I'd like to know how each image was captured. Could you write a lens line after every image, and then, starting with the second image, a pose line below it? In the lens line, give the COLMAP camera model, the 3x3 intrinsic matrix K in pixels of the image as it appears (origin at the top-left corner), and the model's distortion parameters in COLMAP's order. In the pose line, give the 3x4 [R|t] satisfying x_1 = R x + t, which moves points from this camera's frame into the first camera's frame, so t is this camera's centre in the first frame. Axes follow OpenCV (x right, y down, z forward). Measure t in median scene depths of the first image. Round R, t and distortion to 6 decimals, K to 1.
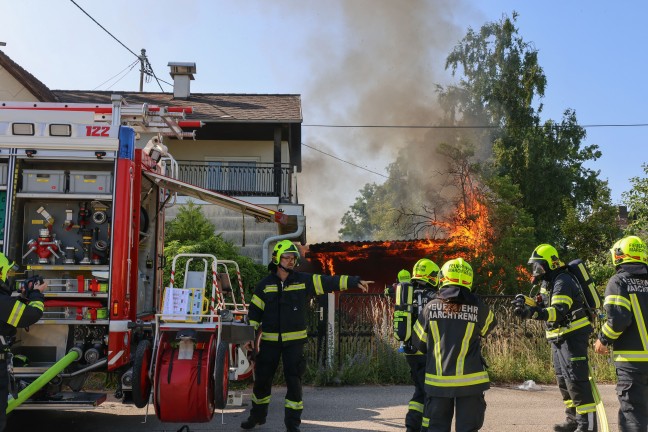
lens RADIAL K [[756.4, 0, 325.8], [0, 756.4, 215.6], [0, 0, 1]] dist [0.066627, 0.000000]
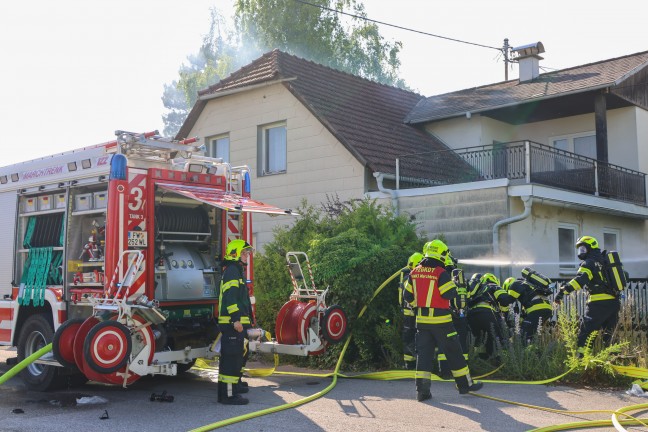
lens RADIAL K [[756.4, 0, 311.8], [0, 756.4, 226.2], [0, 0, 1]] dist [0.066627, 0.000000]
pose [[0.735770, -0.070370, -0.673566, 0.507189], [0.089031, 0.996006, -0.006803, 0.026164], [0.671354, -0.054963, 0.739096, 0.151433]]
